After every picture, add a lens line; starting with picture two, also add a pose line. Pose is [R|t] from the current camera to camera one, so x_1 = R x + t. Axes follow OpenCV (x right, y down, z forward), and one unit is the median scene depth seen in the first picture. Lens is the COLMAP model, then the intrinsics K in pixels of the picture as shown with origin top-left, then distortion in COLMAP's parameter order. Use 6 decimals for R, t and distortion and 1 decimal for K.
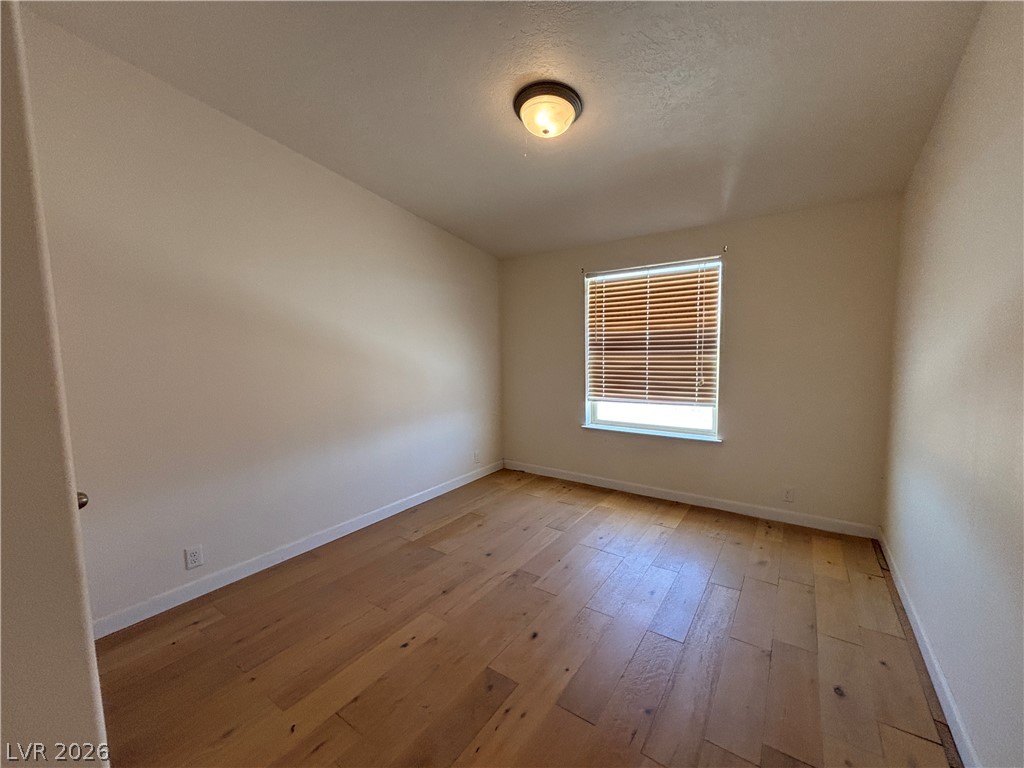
lens RADIAL K [[412.1, 0, 509.8], [0, 412.1, 381.3], [0, 0, 1]] dist [0.000173, 0.000689]
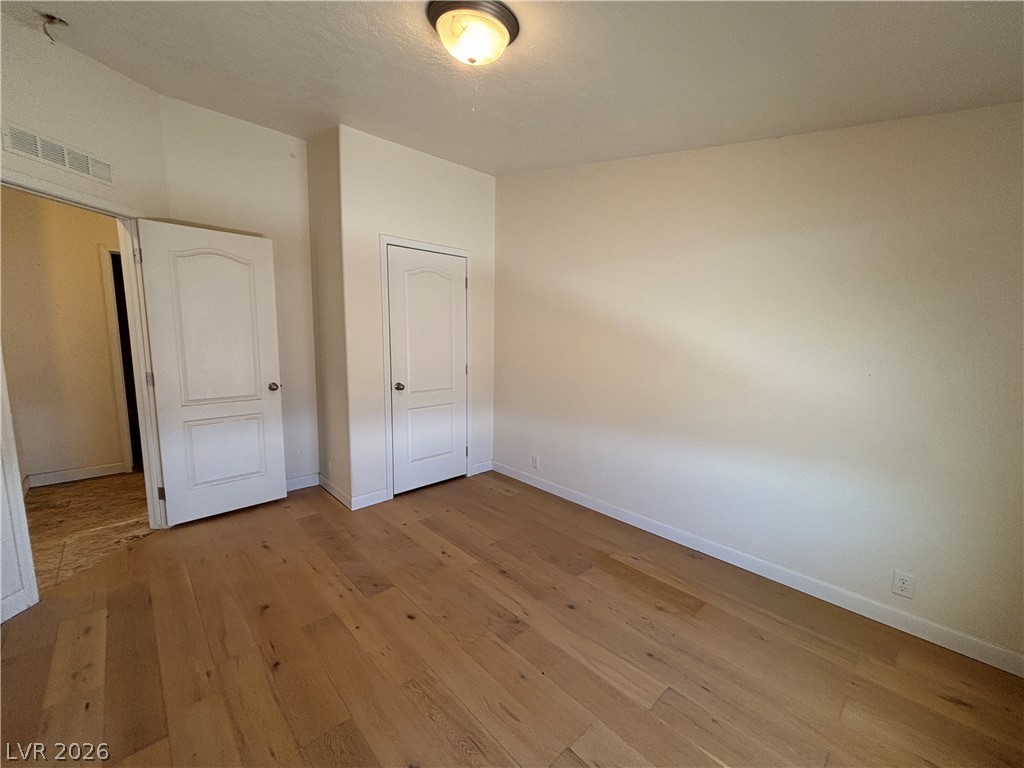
lens RADIAL K [[412.1, 0, 512.1], [0, 412.1, 400.8], [0, 0, 1]] dist [0.000173, 0.000689]
pose [[-0.191576, 0.179383, -0.964946, 0.626474], [-0.100877, 0.974351, 0.201159, -0.103311], [0.976280, 0.135878, -0.168567, 0.921947]]
